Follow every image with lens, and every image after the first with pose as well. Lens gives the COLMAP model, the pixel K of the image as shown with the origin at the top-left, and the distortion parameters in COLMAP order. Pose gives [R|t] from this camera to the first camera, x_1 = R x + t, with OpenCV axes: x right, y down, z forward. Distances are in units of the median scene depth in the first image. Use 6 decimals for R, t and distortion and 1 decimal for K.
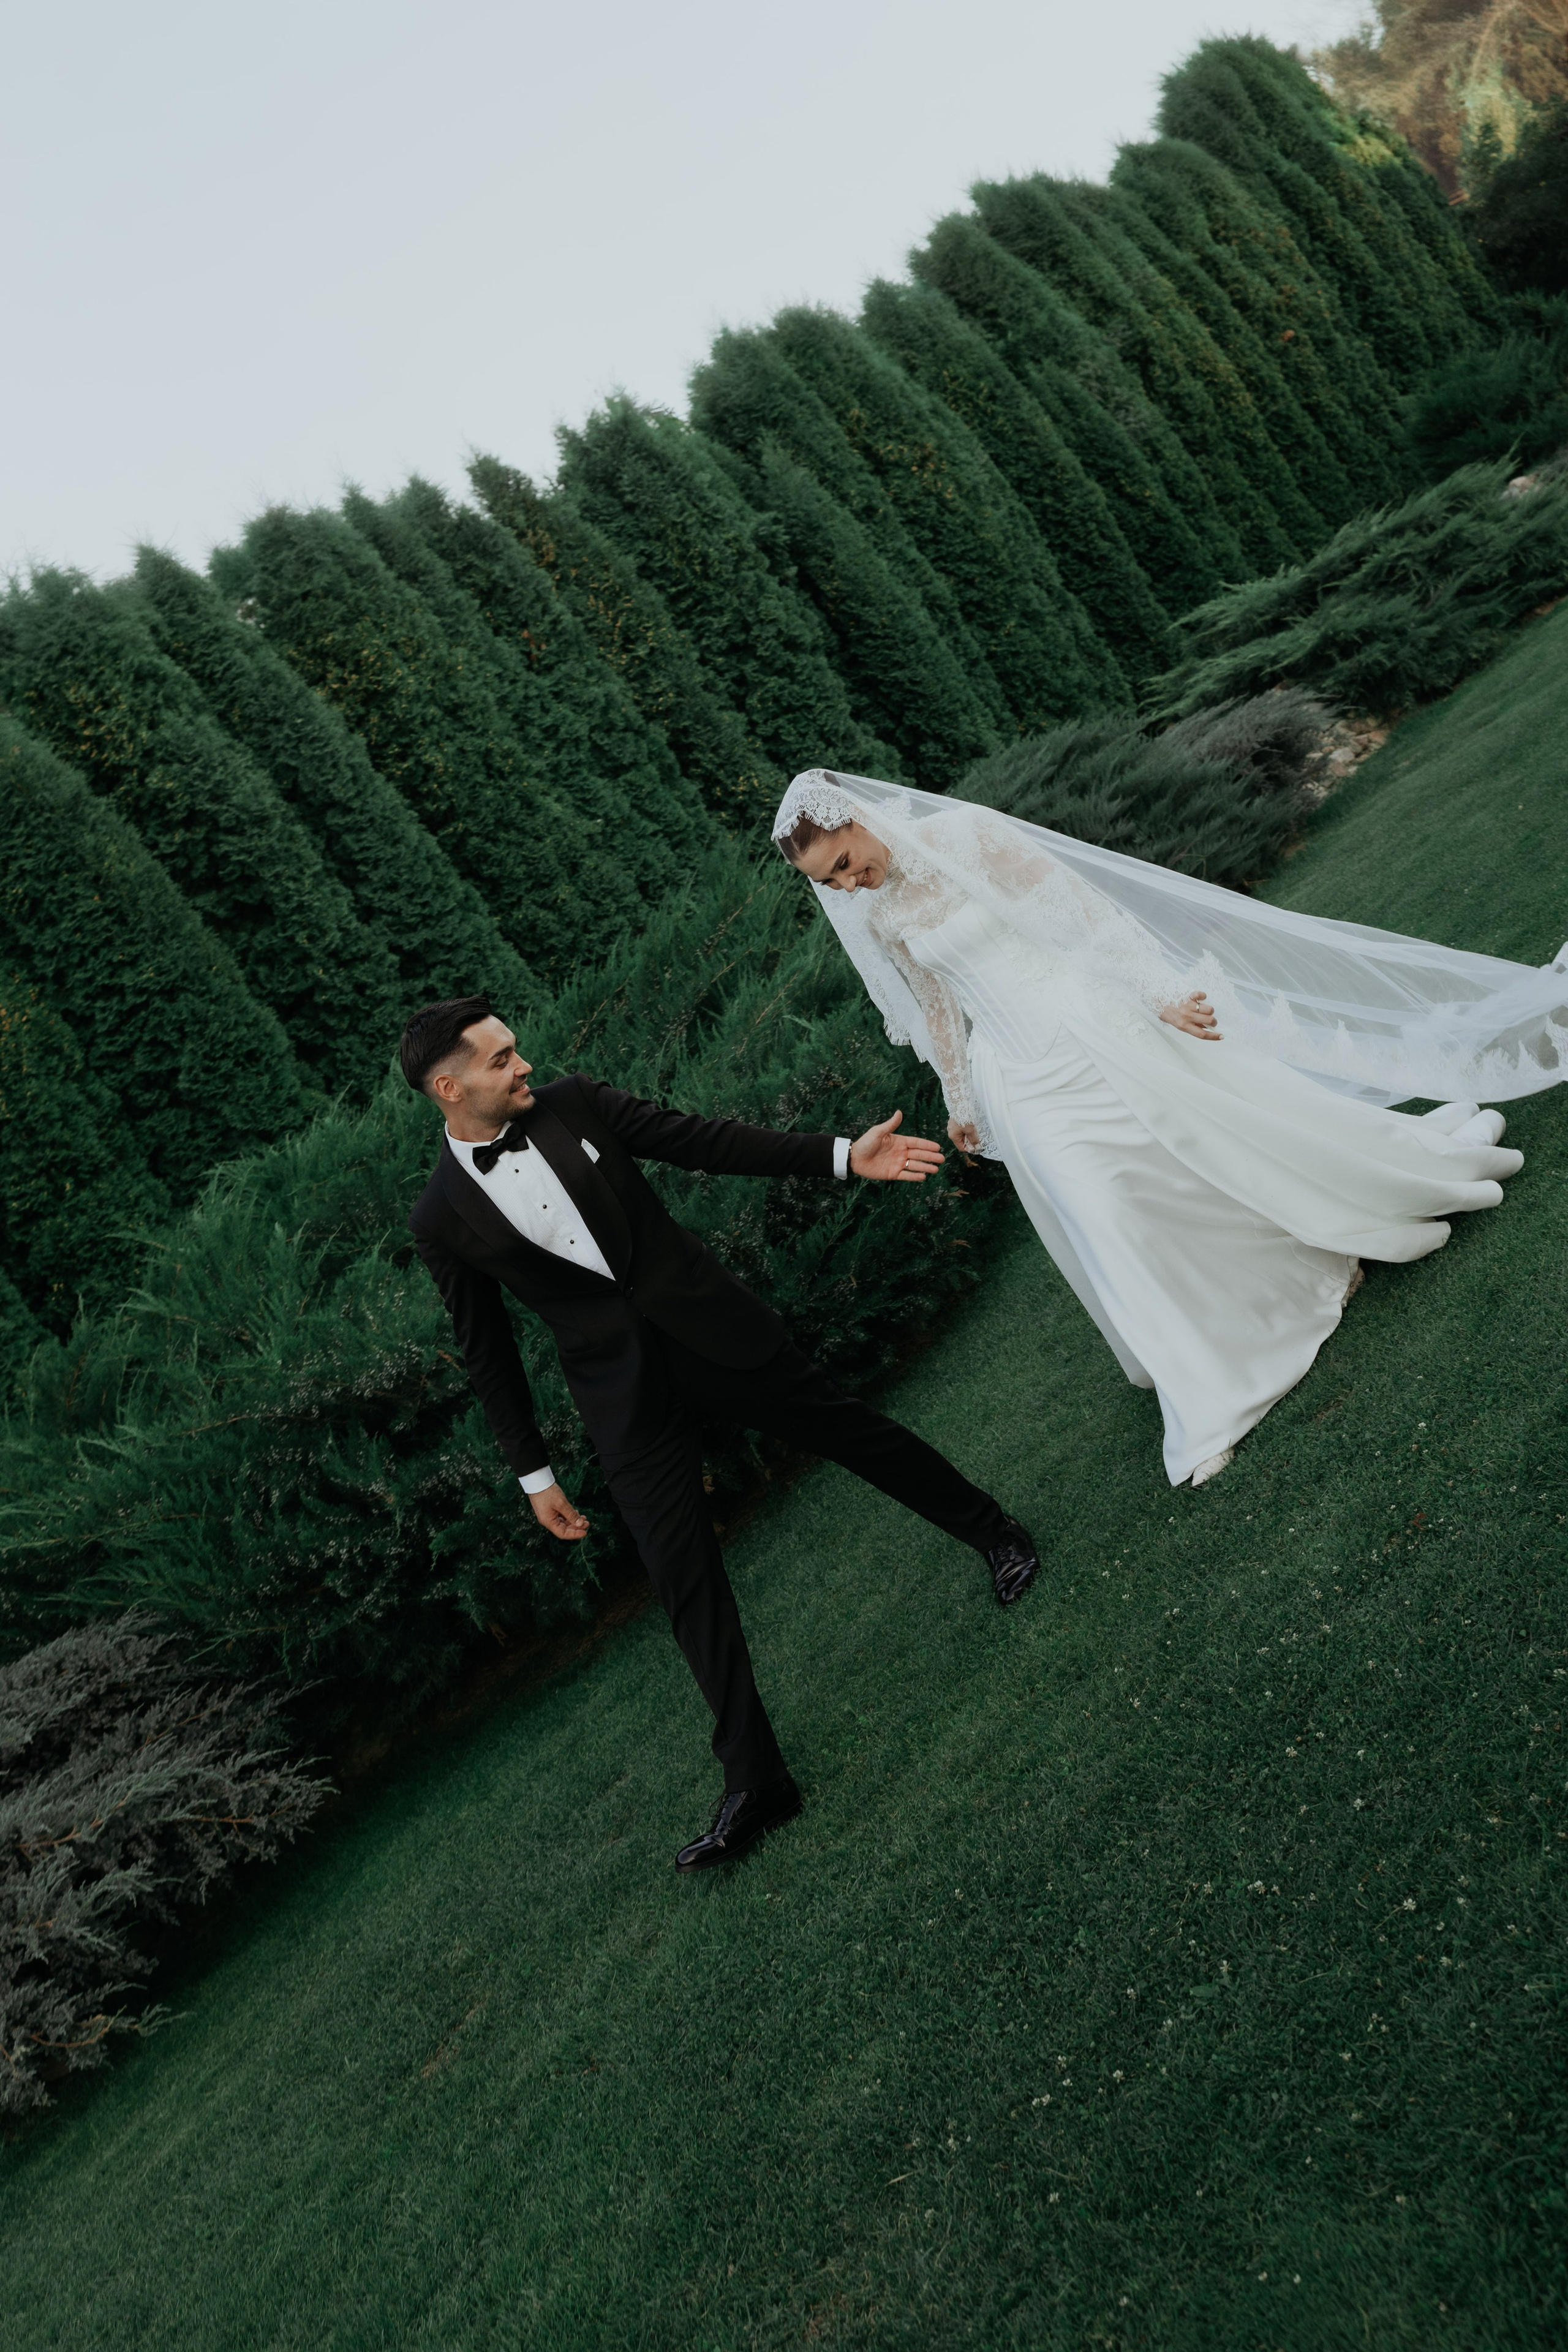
lens RADIAL K [[2050.3, 0, 784.0], [0, 2050.3, 1176.0], [0, 0, 1]] dist [-0.005910, 0.016506]
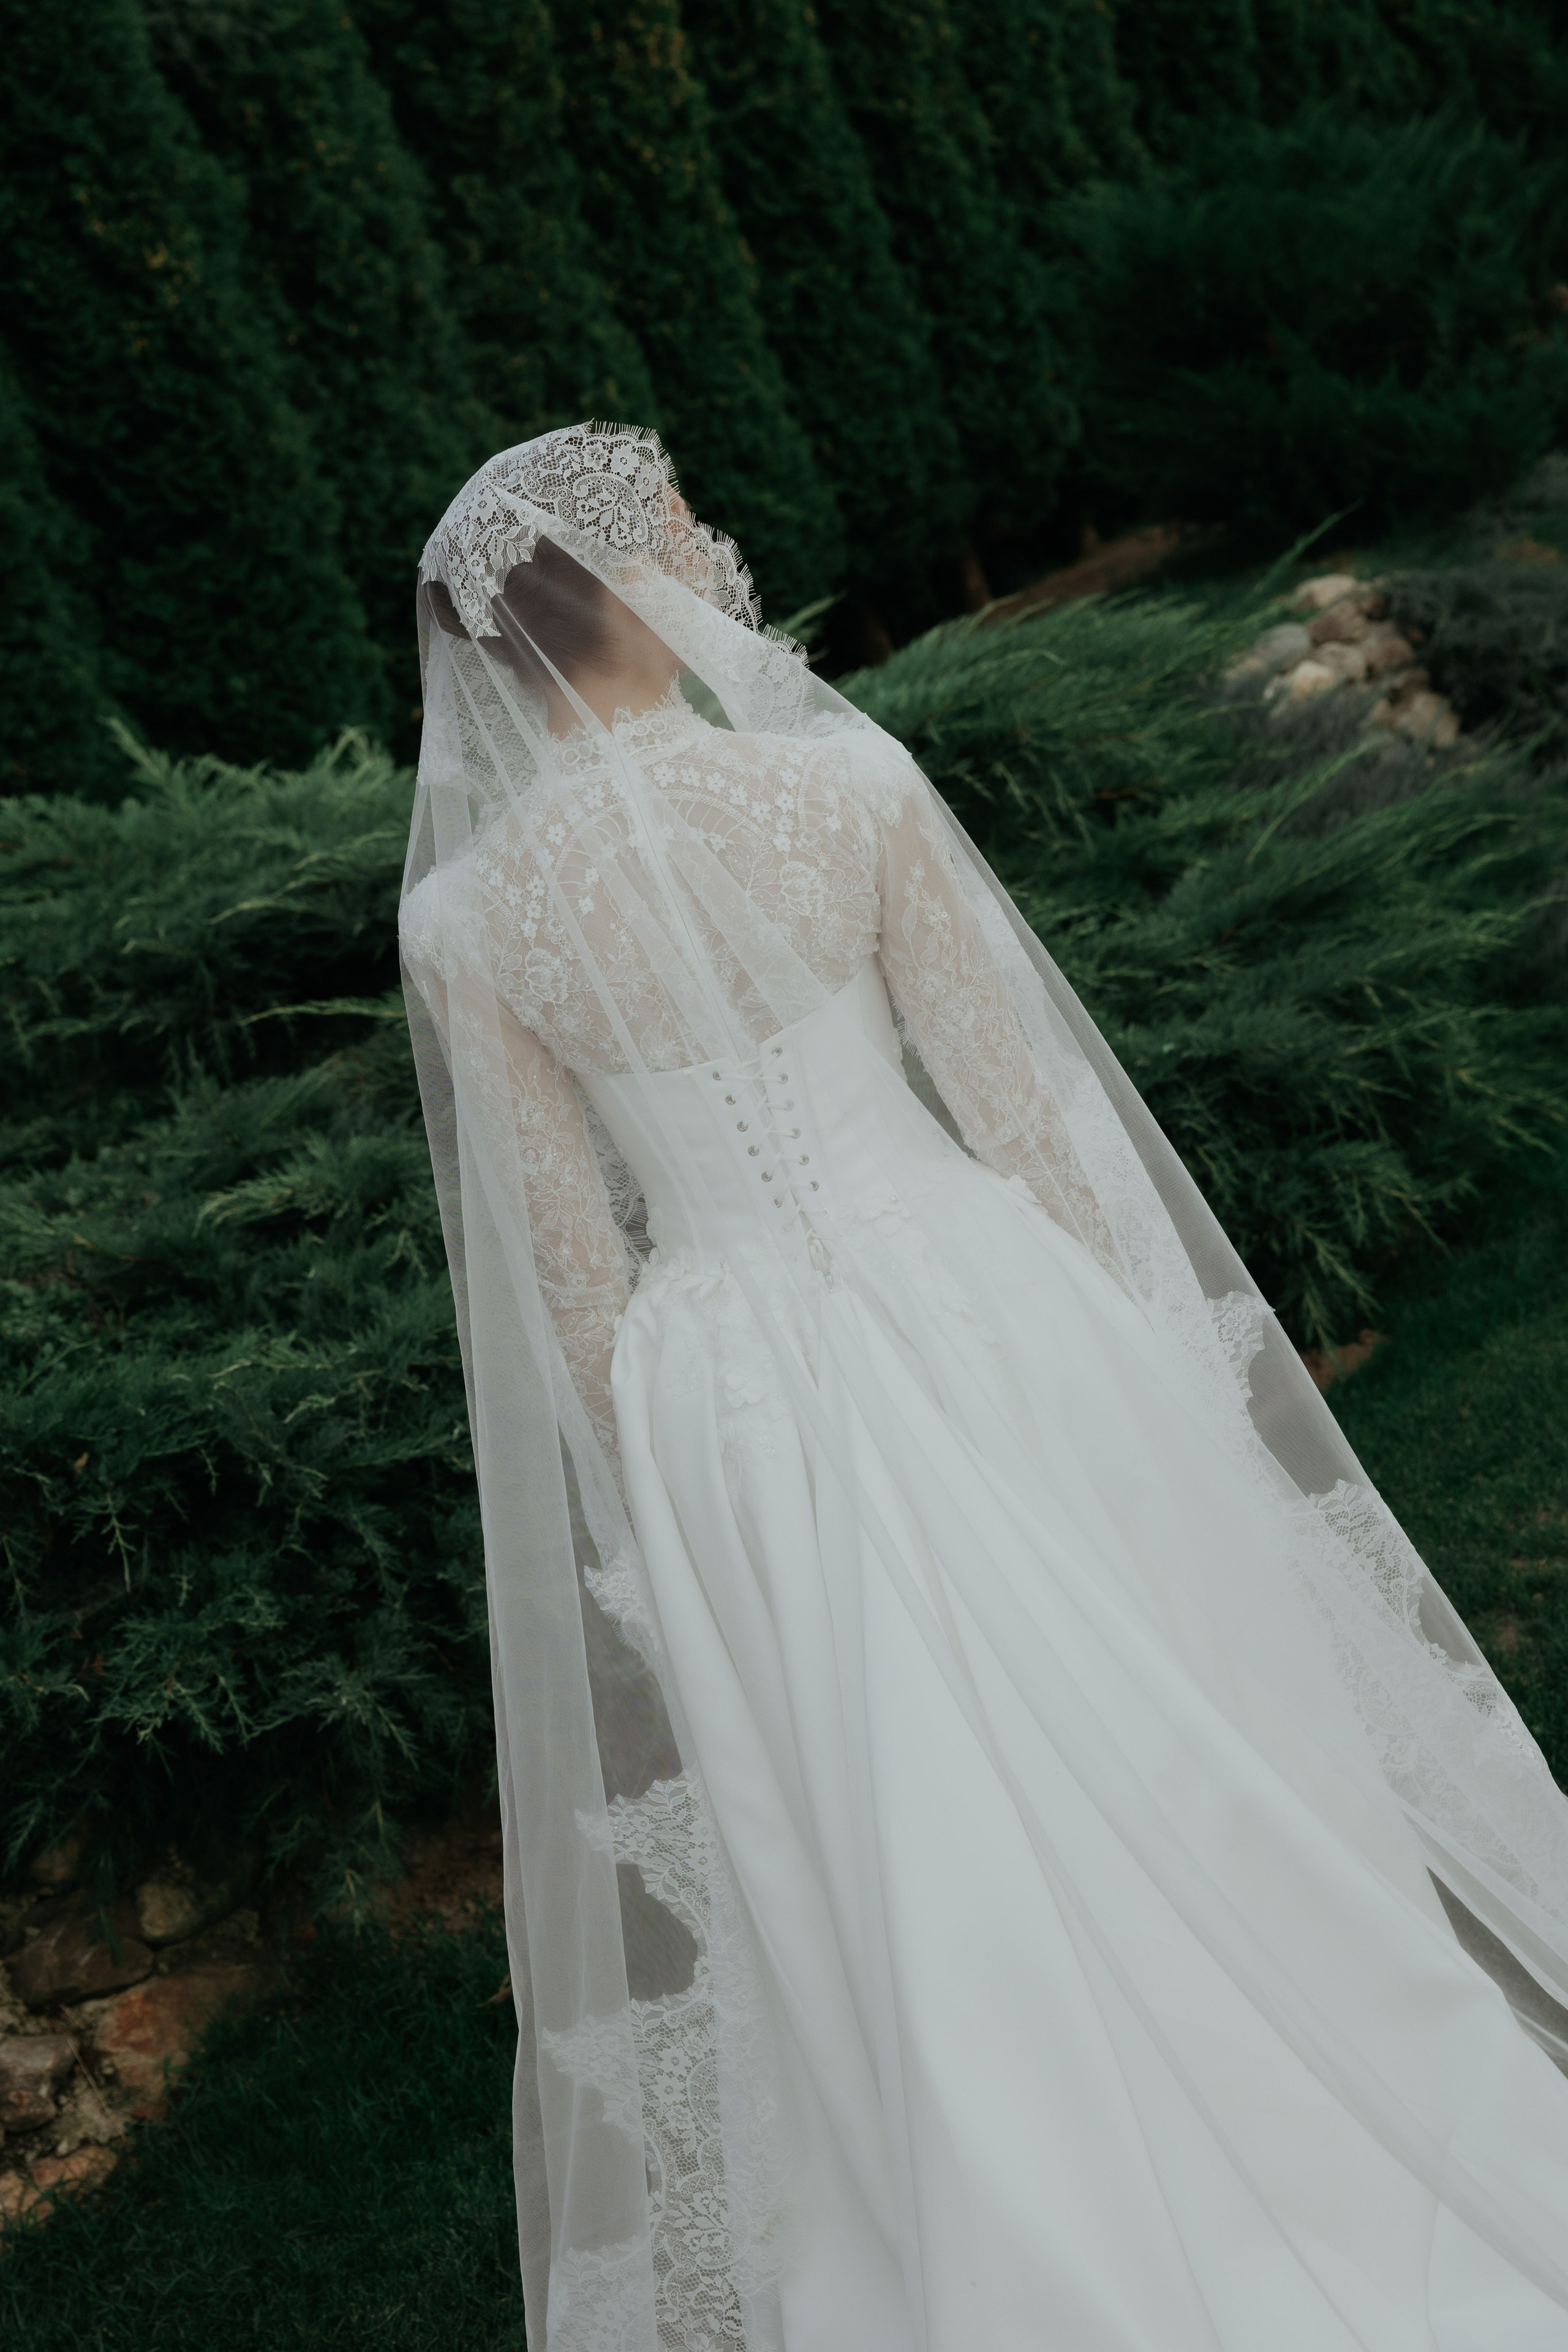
lens RADIAL K [[3450.3, 0, 784.0], [0, 3450.3, 1176.0], [0, 0, 1]] dist [0.002319, 0.052712]
pose [[0.947618, 0.240154, 0.210588, 0.196782], [-0.240322, 0.970366, -0.025184, -0.224182], [-0.210395, -0.026744, 0.977250, 0.518557]]
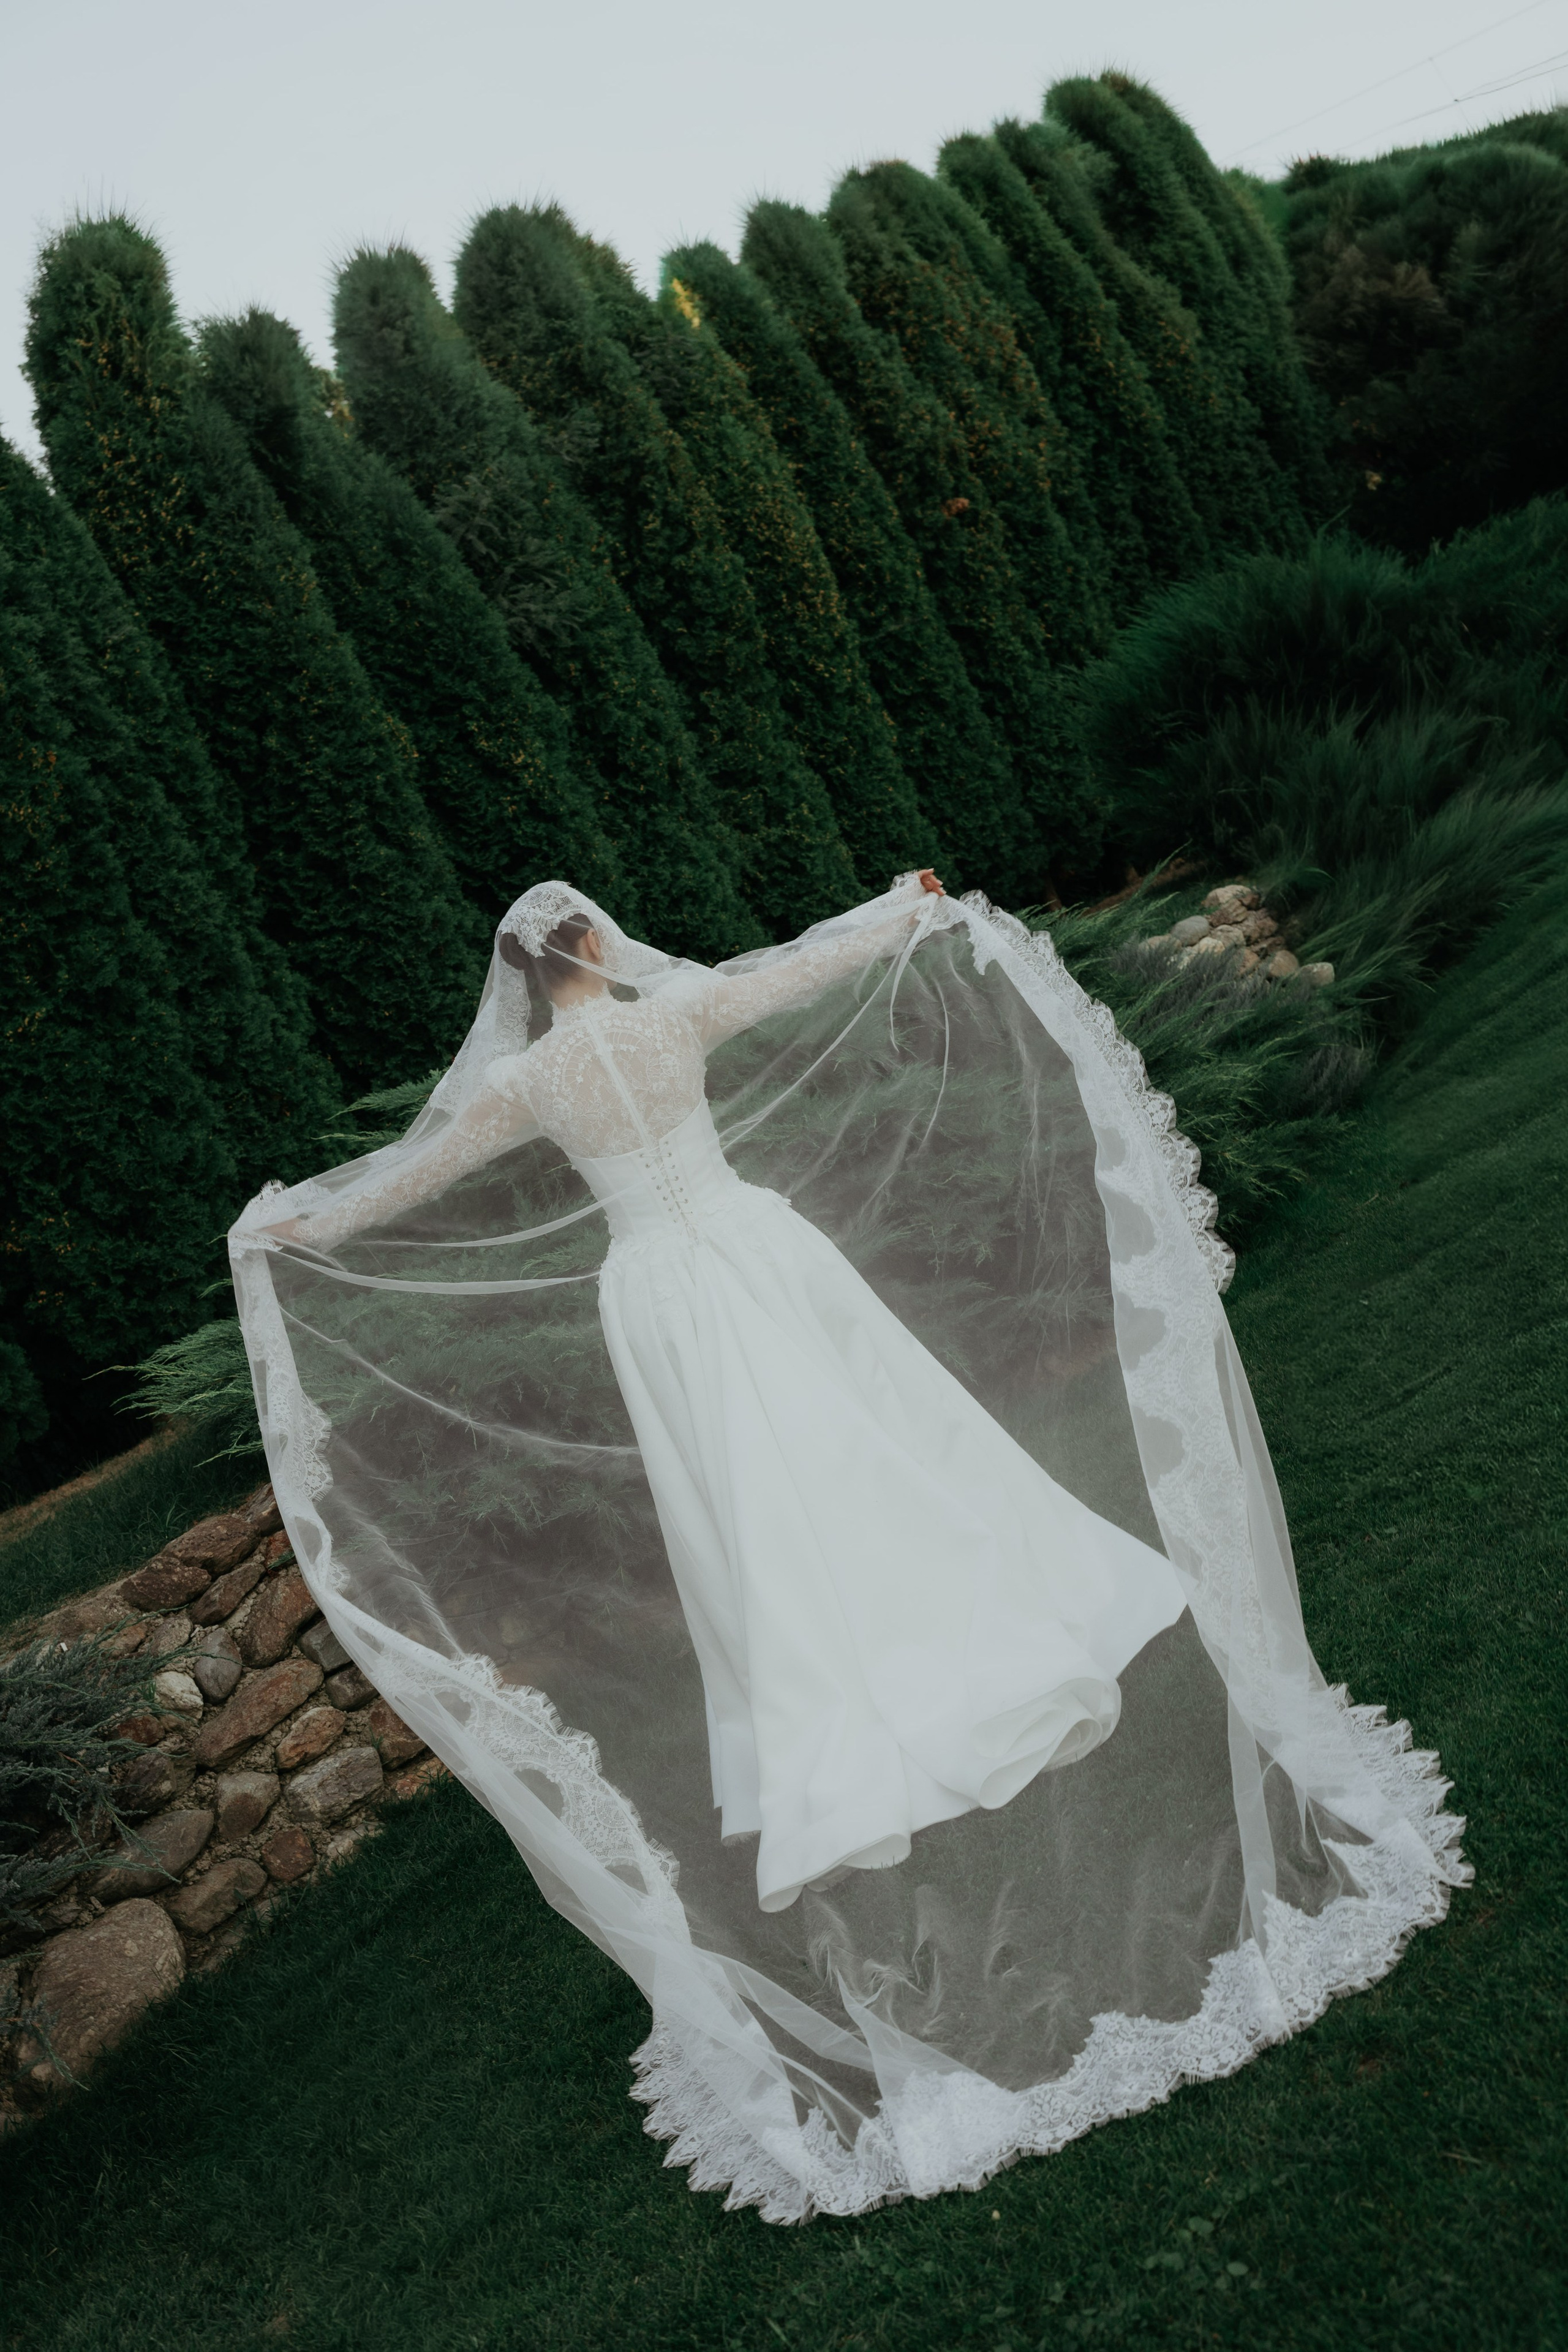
lens RADIAL K [[2366.3, 0, 848.6], [0, 2366.3, 1211.3], [0, 0, 1]] dist [-0.015967, -0.015293]
pose [[0.976222, 0.182183, 0.117475, 0.215888], [-0.176527, 0.982646, -0.056961, -0.214299], [-0.125814, 0.034869, 0.991441, 0.440100]]
